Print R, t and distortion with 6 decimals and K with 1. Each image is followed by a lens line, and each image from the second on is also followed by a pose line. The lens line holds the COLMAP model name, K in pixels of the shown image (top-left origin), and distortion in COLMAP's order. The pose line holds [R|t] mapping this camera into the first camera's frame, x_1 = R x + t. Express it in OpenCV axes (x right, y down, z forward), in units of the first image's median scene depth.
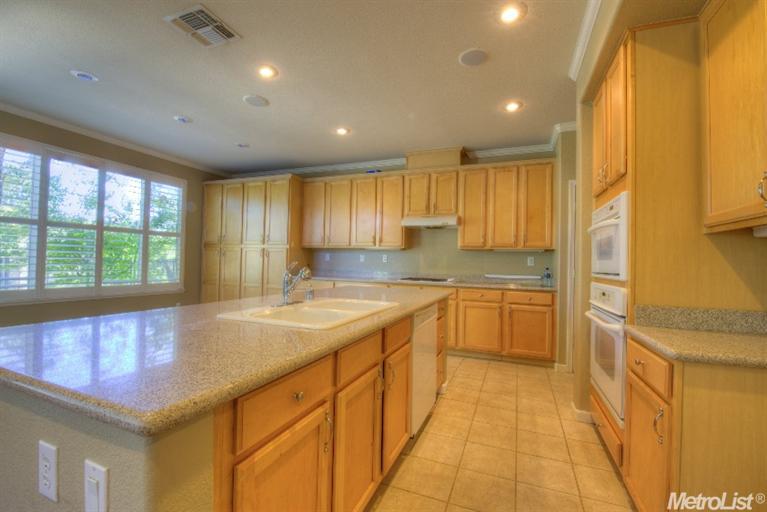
lens RADIAL K [[334.7, 0, 371.3], [0, 334.7, 254.4], [0, 0, 1]] dist [-0.009241, -0.005321]
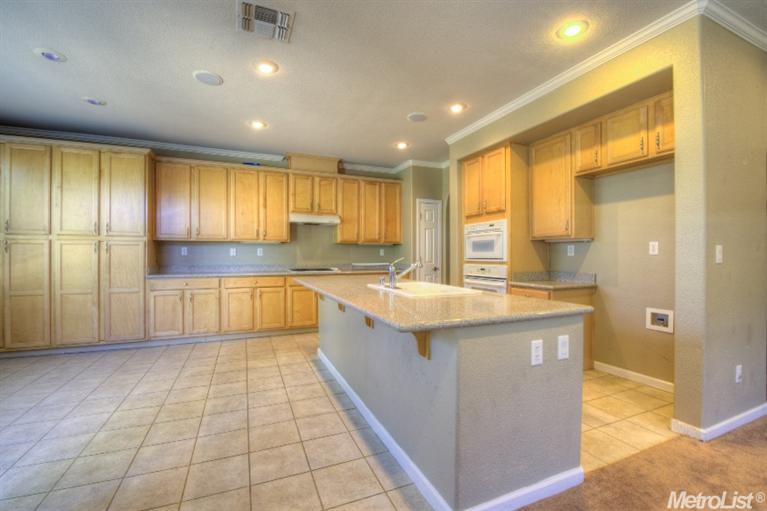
lens RADIAL K [[334.7, 0, 384.8], [0, 334.7, 256.2], [0, 0, 1]] dist [-0.009241, -0.005321]
pose [[0.701836, -0.026679, 0.711839, -0.442310], [0.000372, 0.999312, 0.037086, -0.012111], [-0.712338, -0.025764, 0.701363, 0.019920]]
